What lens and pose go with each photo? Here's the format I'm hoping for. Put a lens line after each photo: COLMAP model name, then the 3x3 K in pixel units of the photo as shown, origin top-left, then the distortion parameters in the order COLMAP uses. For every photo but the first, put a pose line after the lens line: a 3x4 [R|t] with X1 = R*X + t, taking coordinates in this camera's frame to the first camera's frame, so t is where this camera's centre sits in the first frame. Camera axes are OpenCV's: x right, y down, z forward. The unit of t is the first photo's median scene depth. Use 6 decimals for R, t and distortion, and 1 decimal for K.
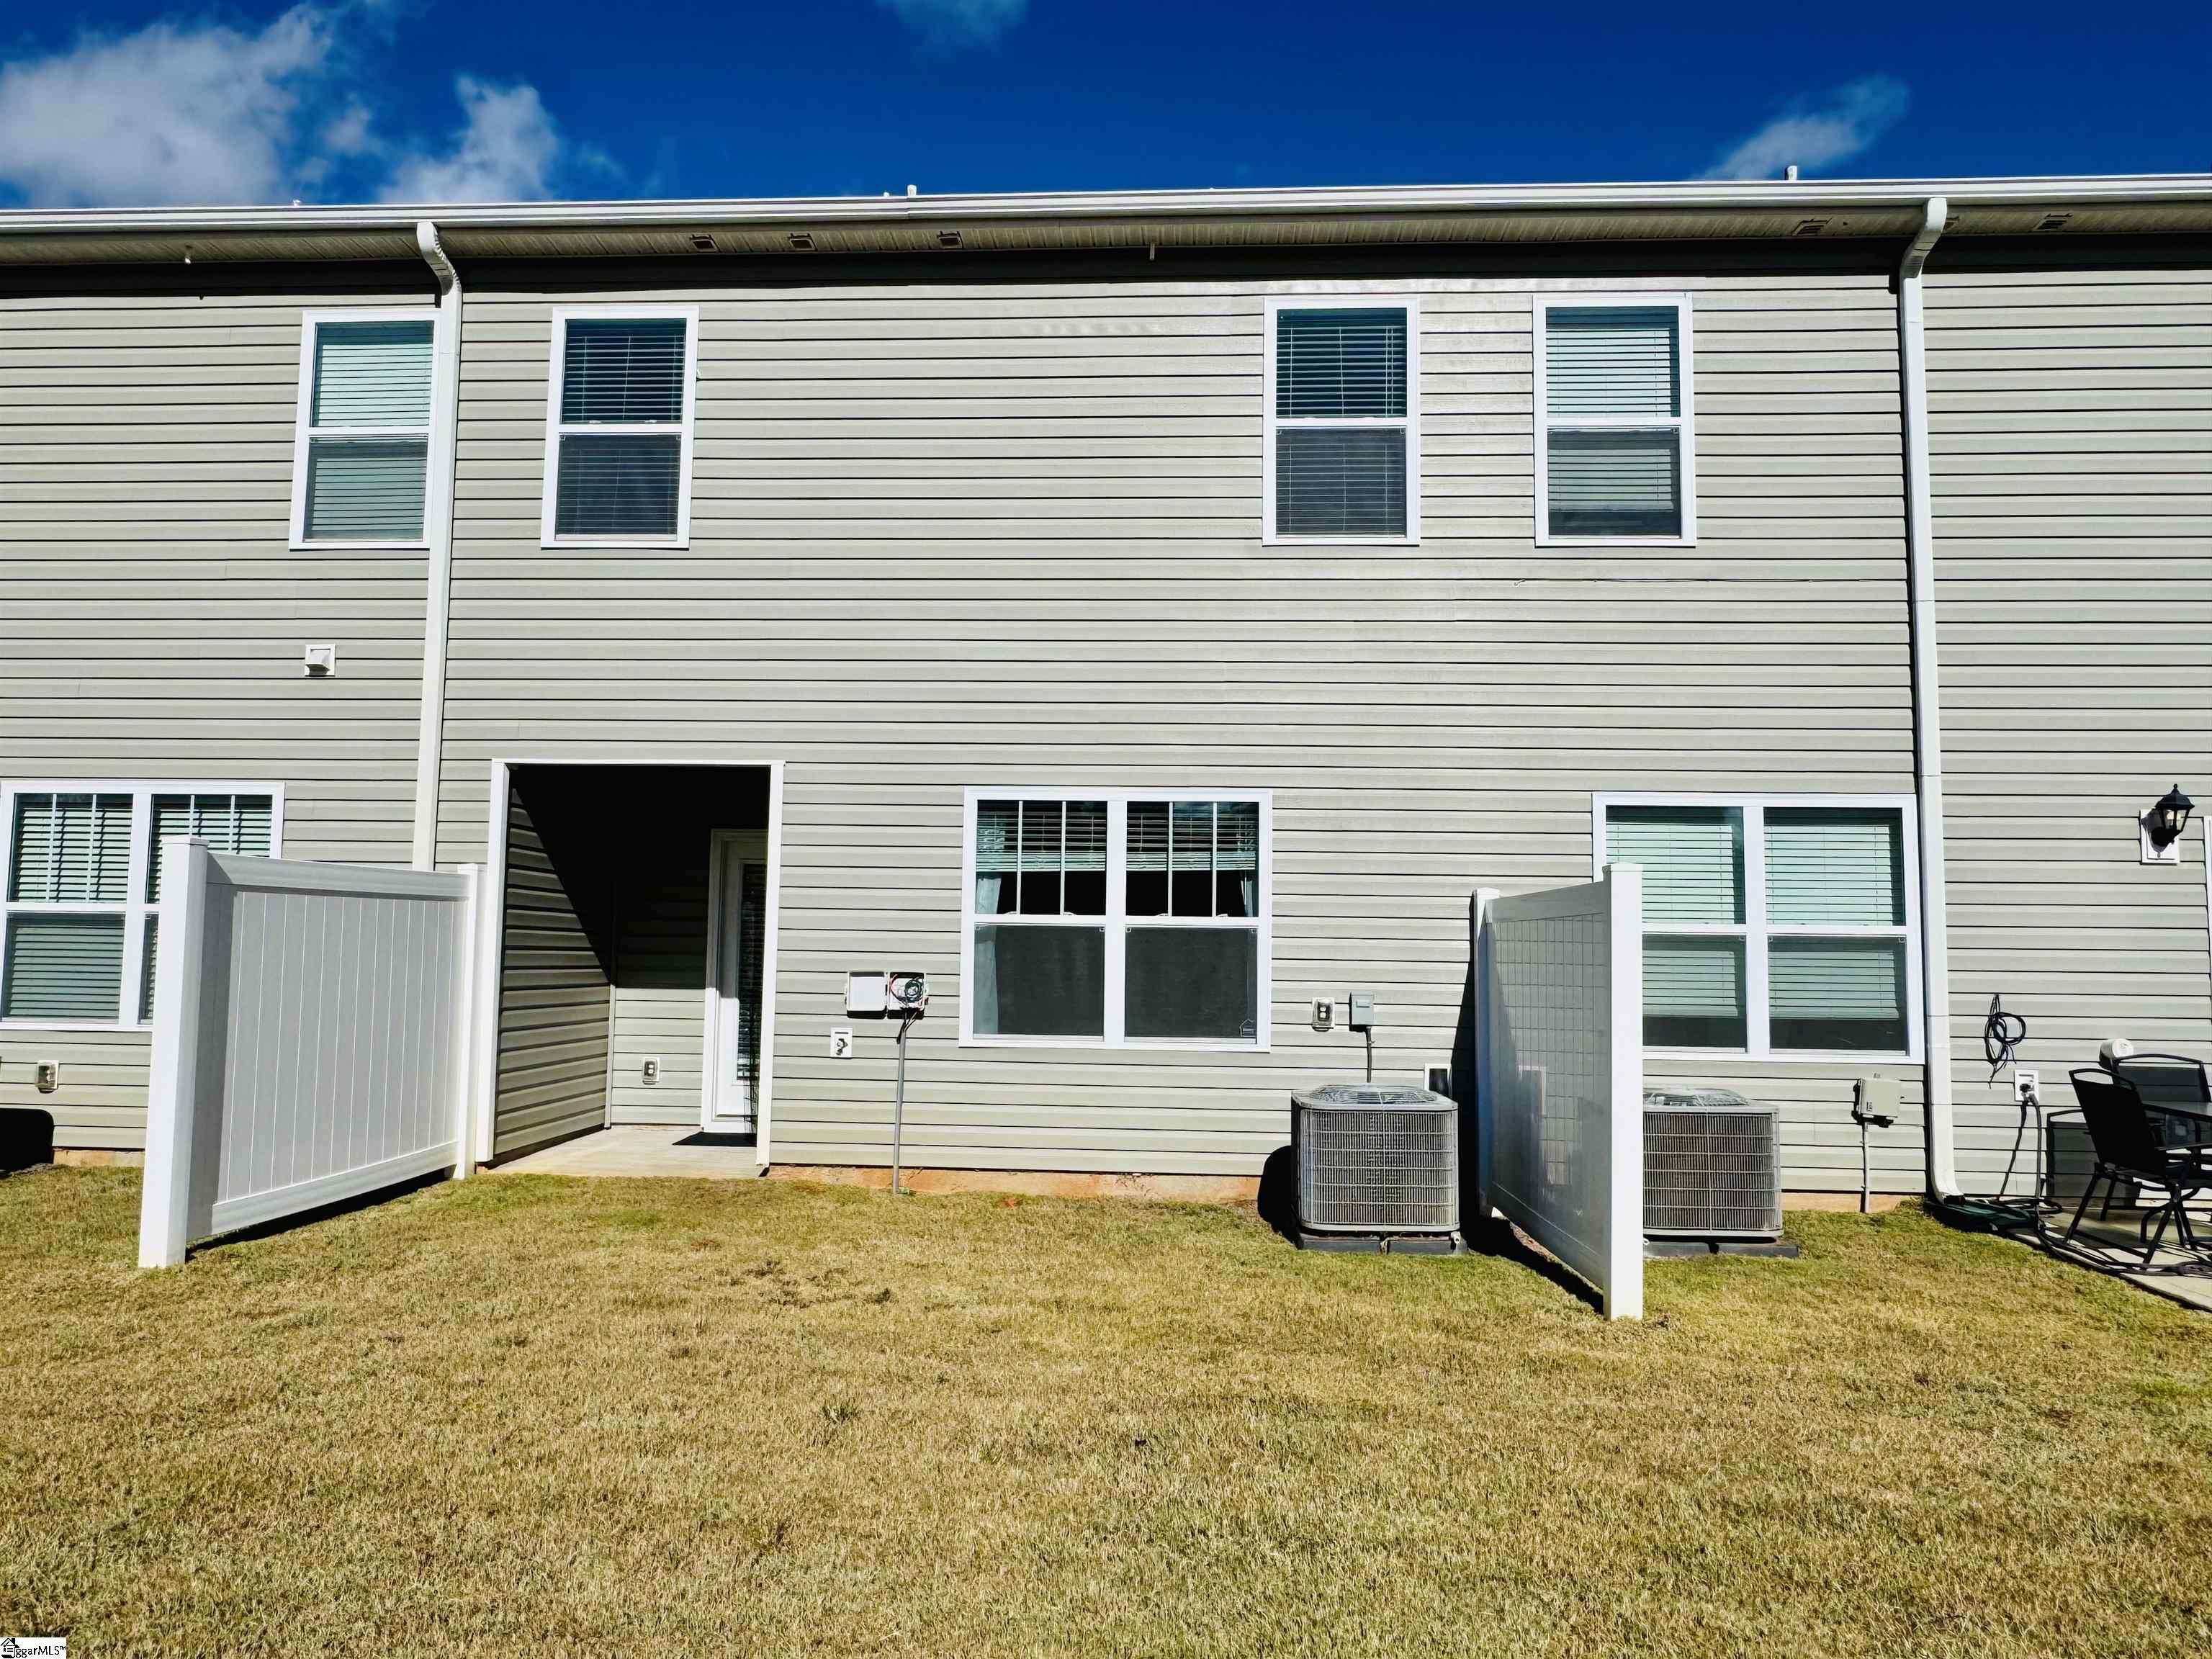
lens RADIAL K [[1536.9, 0, 1105.3], [0, 1536.9, 821.4], [0, 0, 1]] dist [0.000811, 0.008152]
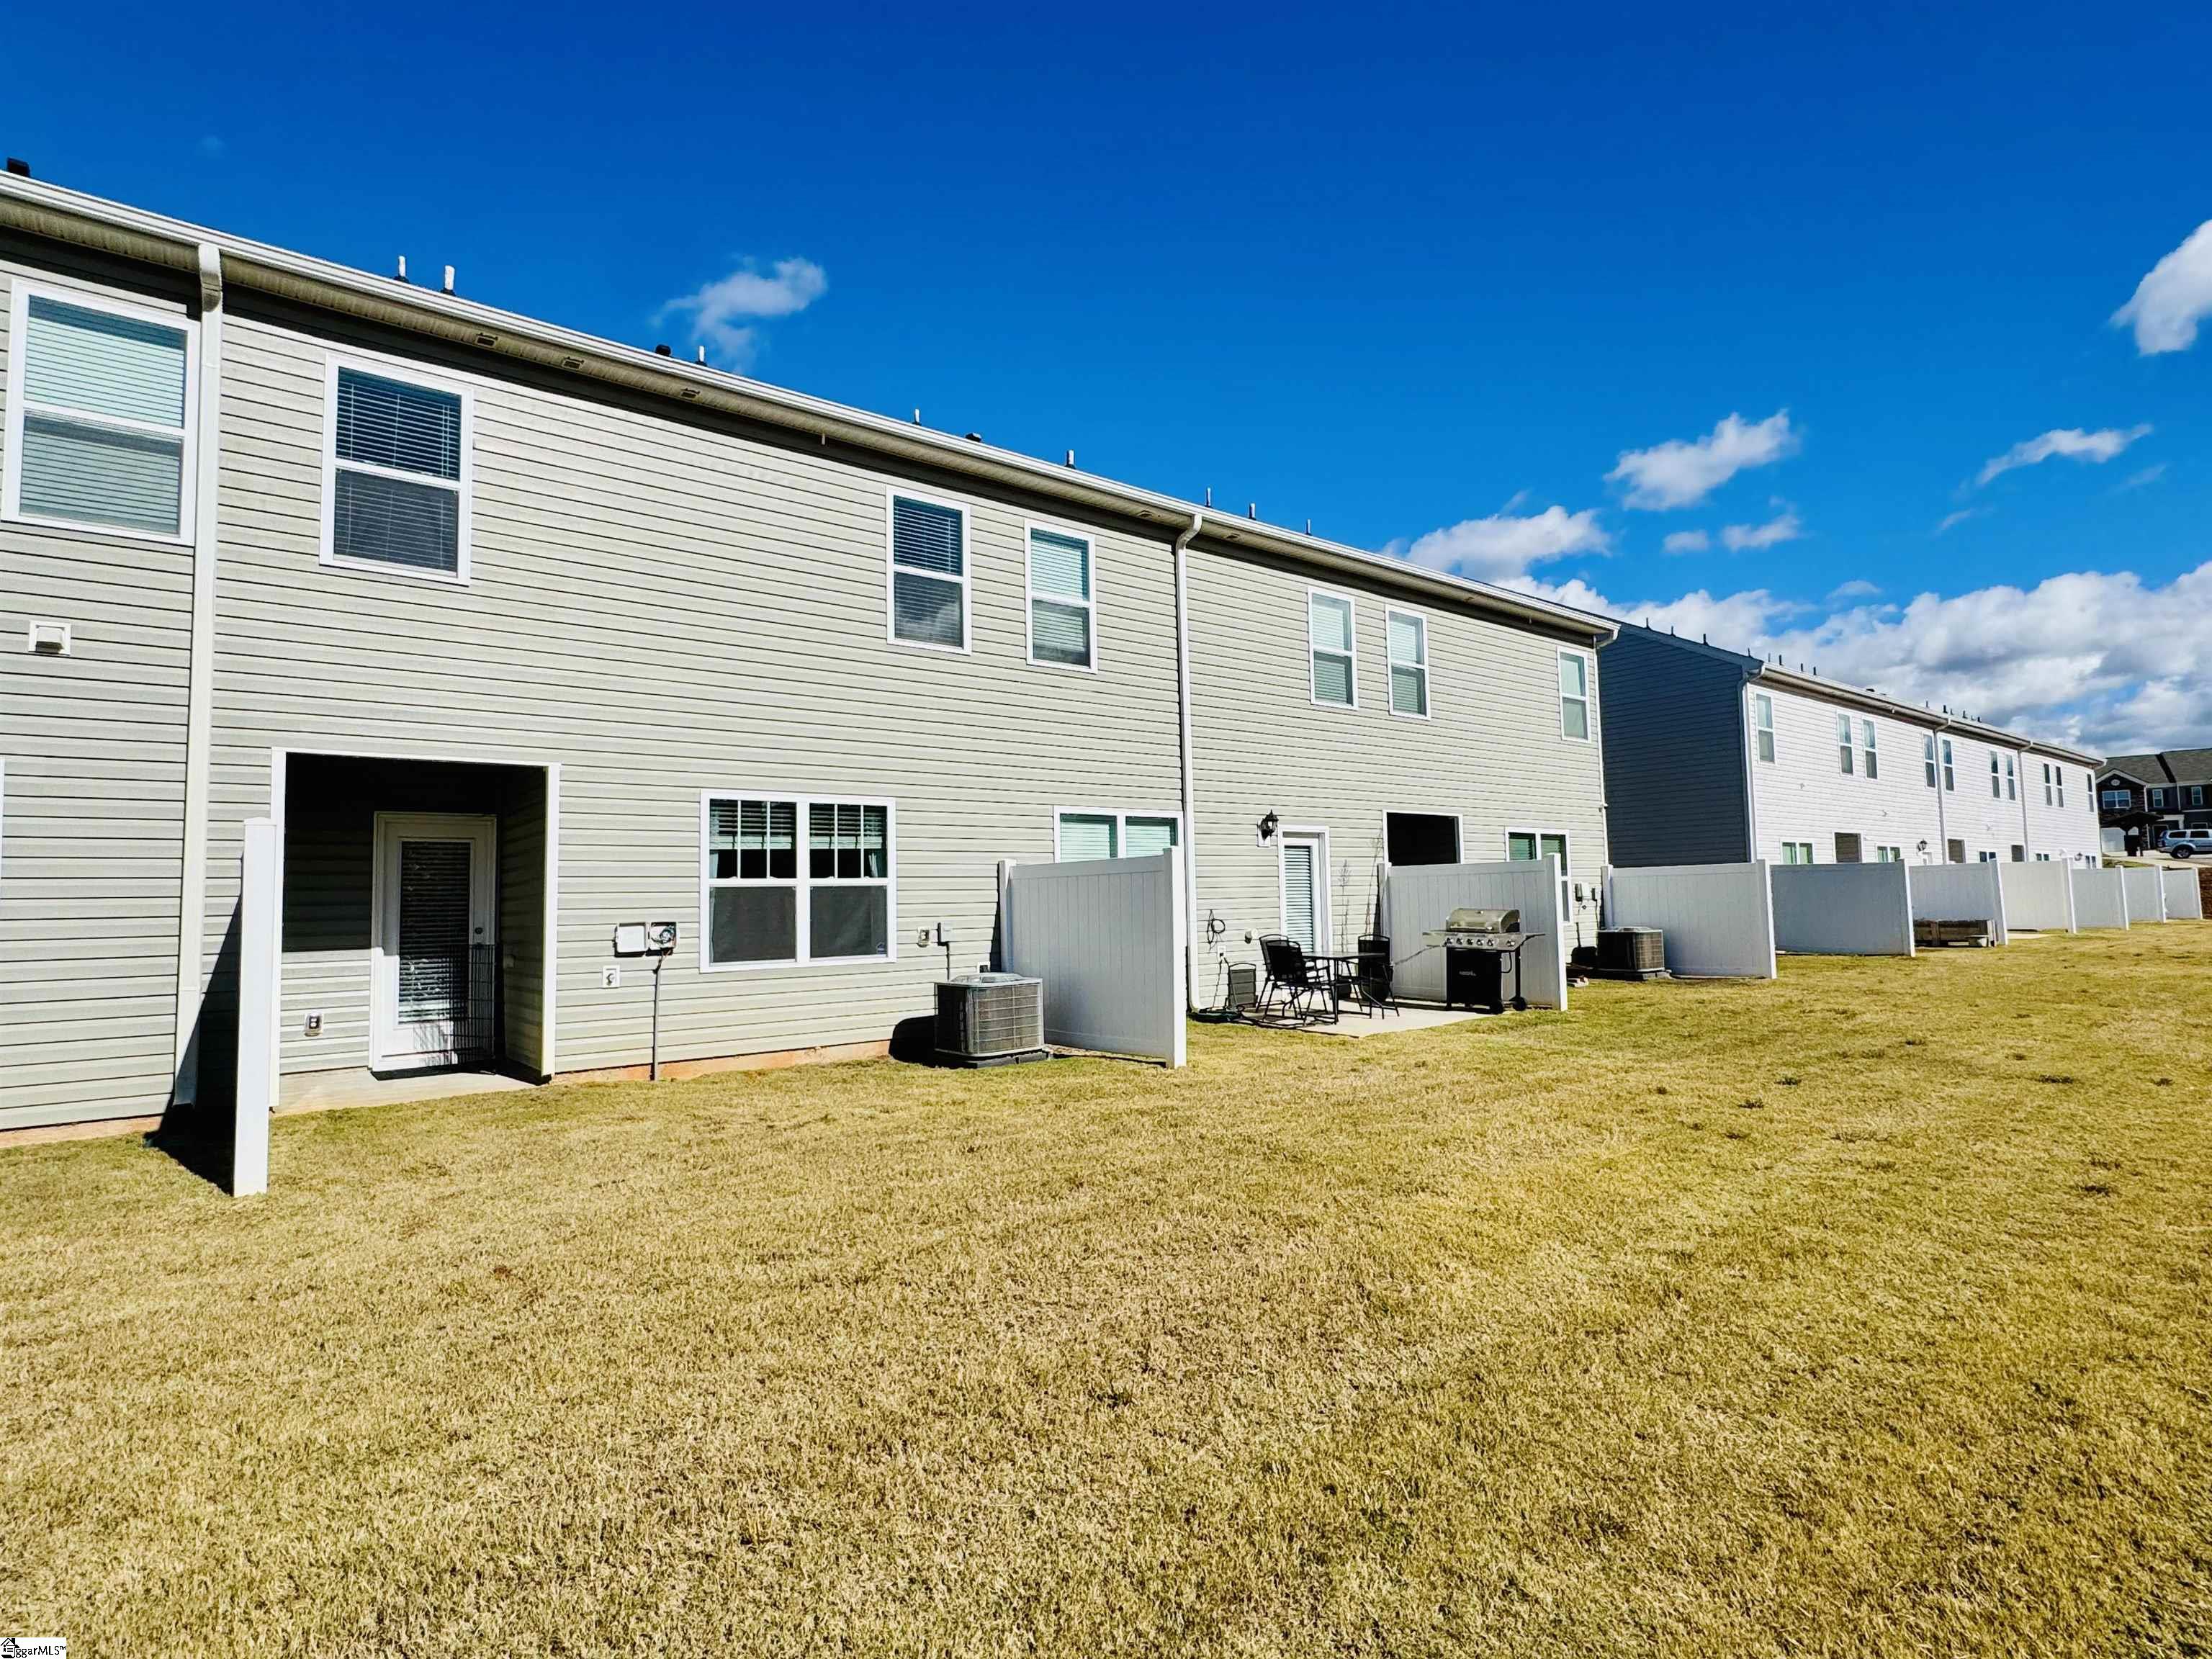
lens RADIAL K [[1081.2, 0, 1110.7], [0, 1081.2, 831.5], [0, 0, 1]] dist [0.001790, 0.000926]
pose [[0.752830, 0.012497, 0.658096, -0.459334], [-0.021538, 0.999752, 0.005654, 0.002929], [-0.657862, -0.018430, 0.752913, 0.007243]]
